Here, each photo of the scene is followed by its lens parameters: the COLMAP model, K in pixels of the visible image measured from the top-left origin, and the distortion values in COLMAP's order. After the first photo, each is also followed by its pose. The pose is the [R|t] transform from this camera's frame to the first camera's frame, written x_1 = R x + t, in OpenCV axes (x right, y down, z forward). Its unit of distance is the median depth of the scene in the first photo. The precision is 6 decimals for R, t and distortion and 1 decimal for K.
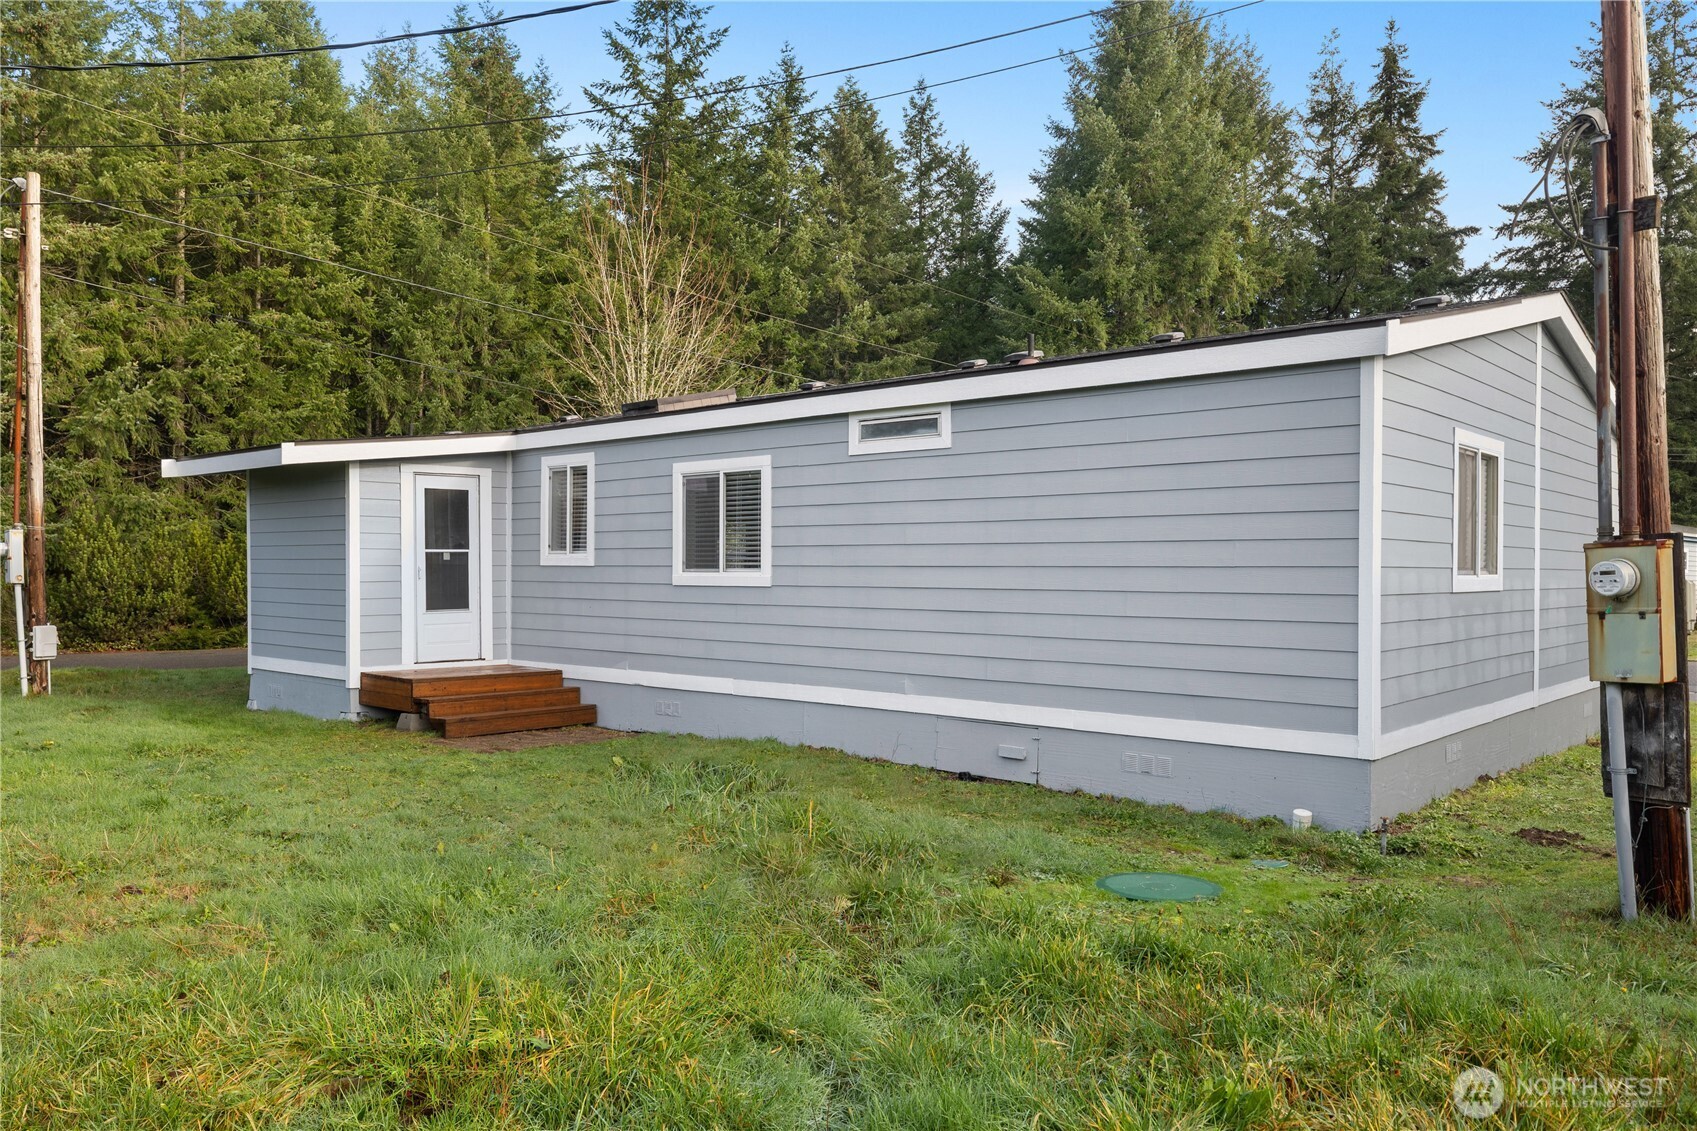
lens RADIAL K [[1234.6, 0, 843.2], [0, 1234.6, 594.7], [0, 0, 1]] dist [-0.003524, -0.000011]
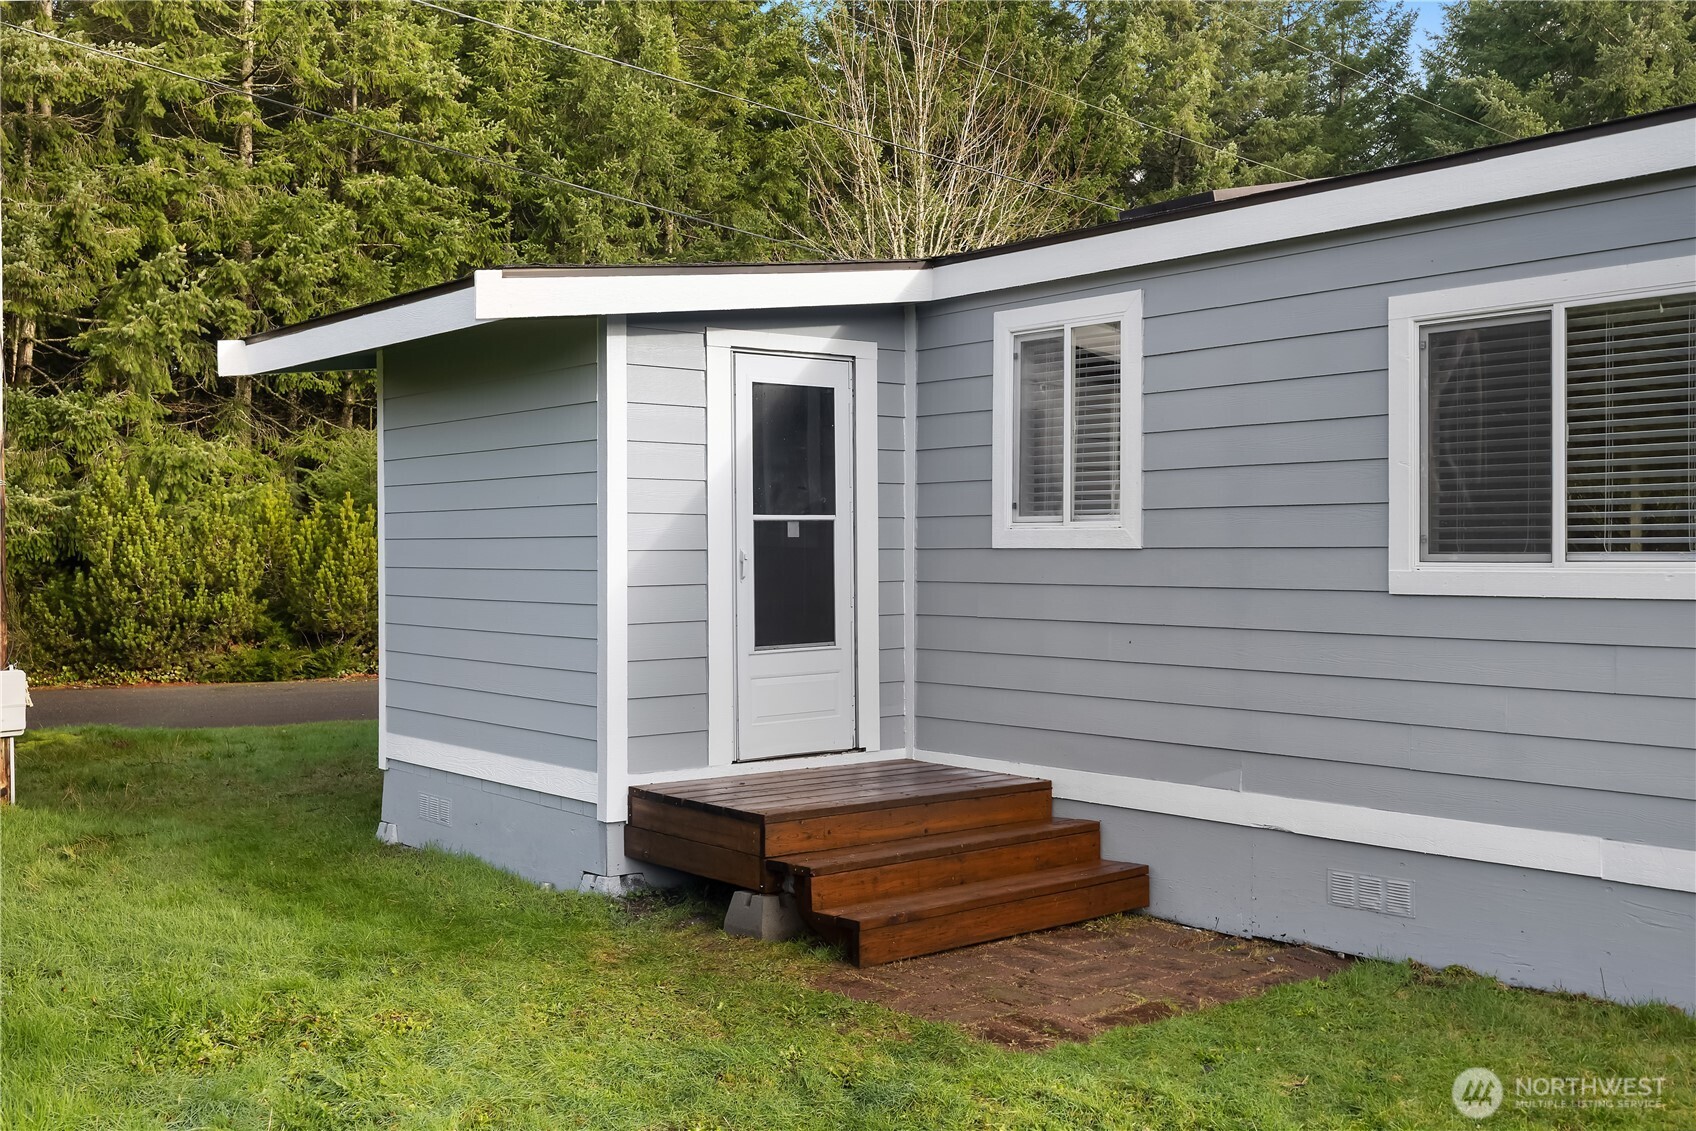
lens RADIAL K [[1629.6, 0, 848.0], [0, 1629.6, 565.5], [0, 0, 1]] dist [0.002802, -0.008044]
pose [[0.990531, -0.004361, -0.137220, -0.101336], [0.002530, 0.999905, -0.013514, -0.004383], [0.137266, 0.013039, 0.990448, 0.185013]]
